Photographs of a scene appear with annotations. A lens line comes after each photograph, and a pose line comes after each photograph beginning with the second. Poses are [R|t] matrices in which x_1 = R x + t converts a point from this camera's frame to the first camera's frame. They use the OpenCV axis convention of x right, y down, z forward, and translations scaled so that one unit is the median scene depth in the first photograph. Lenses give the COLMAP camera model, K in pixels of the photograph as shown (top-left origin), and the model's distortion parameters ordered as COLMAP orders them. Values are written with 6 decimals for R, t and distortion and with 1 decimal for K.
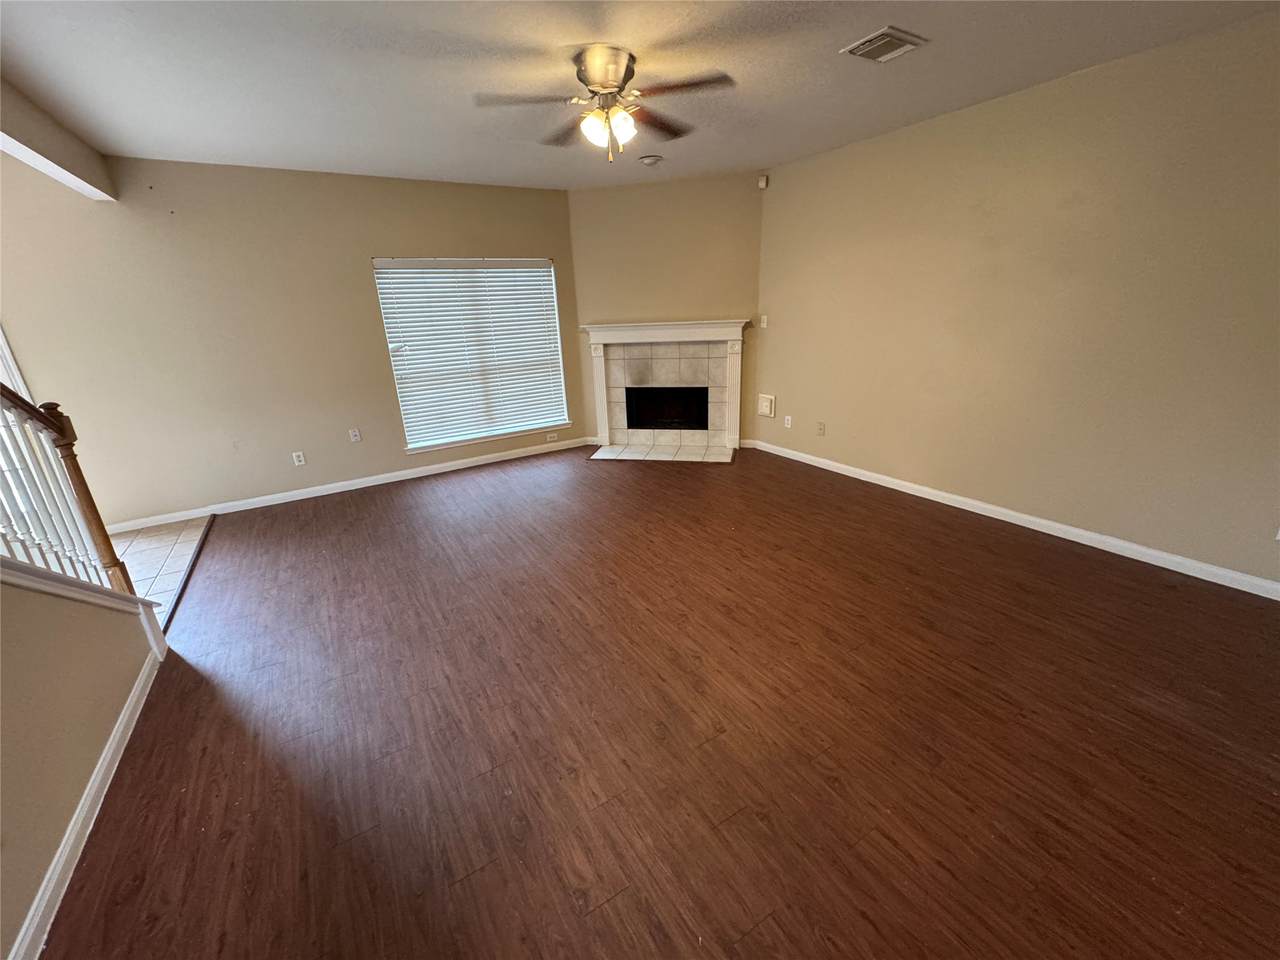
lens RADIAL K [[511.3, 0, 641.2], [0, 511.3, 481.4], [0, 0, 1]] dist [-0.008421, -0.000112]
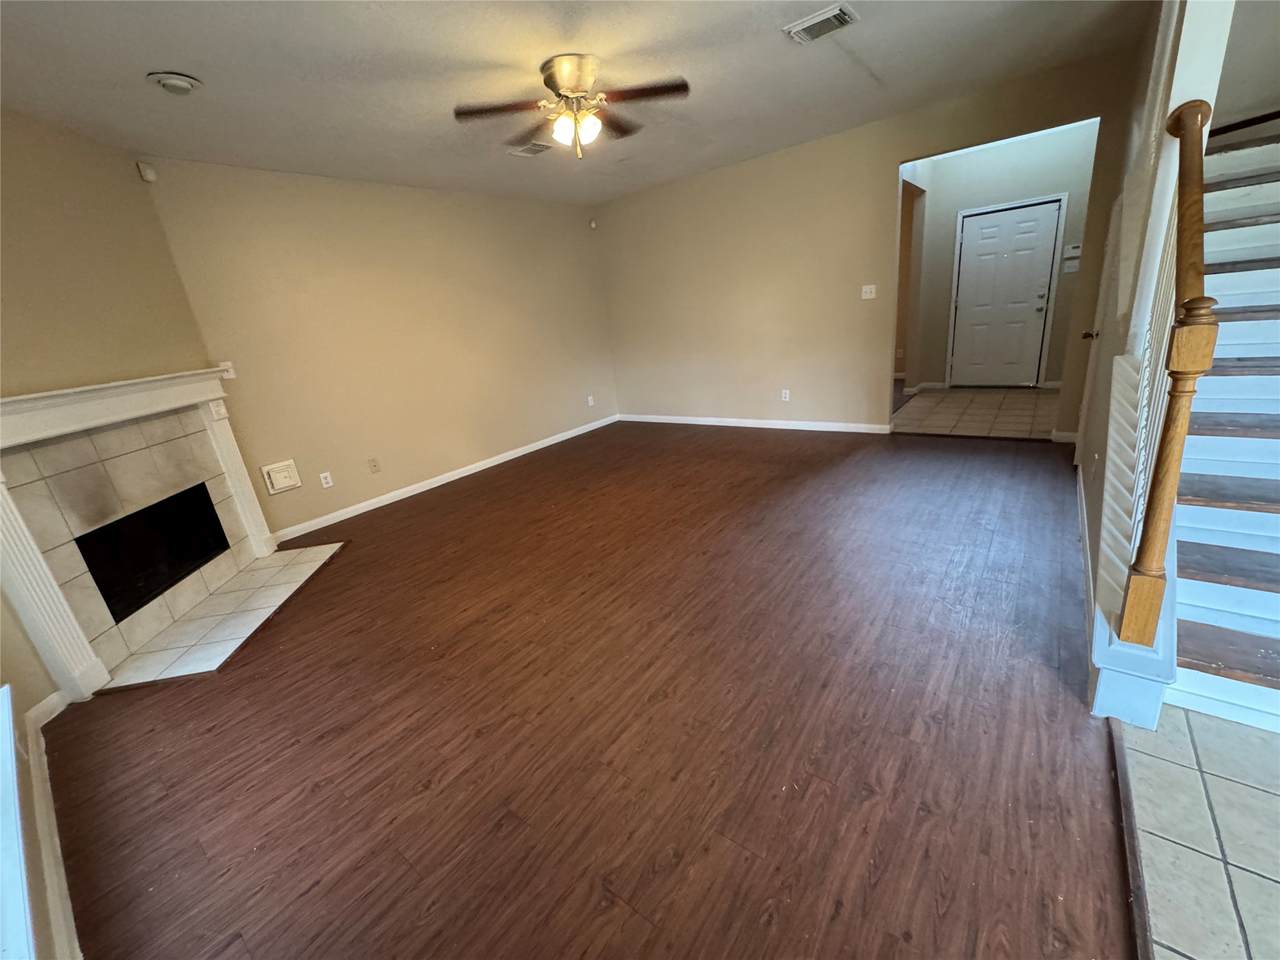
lens RADIAL K [[511.3, 0, 640.9], [0, 511.3, 480.5], [0, 0, 1]] dist [-0.008421, -0.000112]
pose [[-0.343855, -0.218458, 0.913258, -0.609439], [0.426872, 0.829895, 0.359241, -0.186128], [-0.836387, 0.513371, -0.192110, 0.700595]]
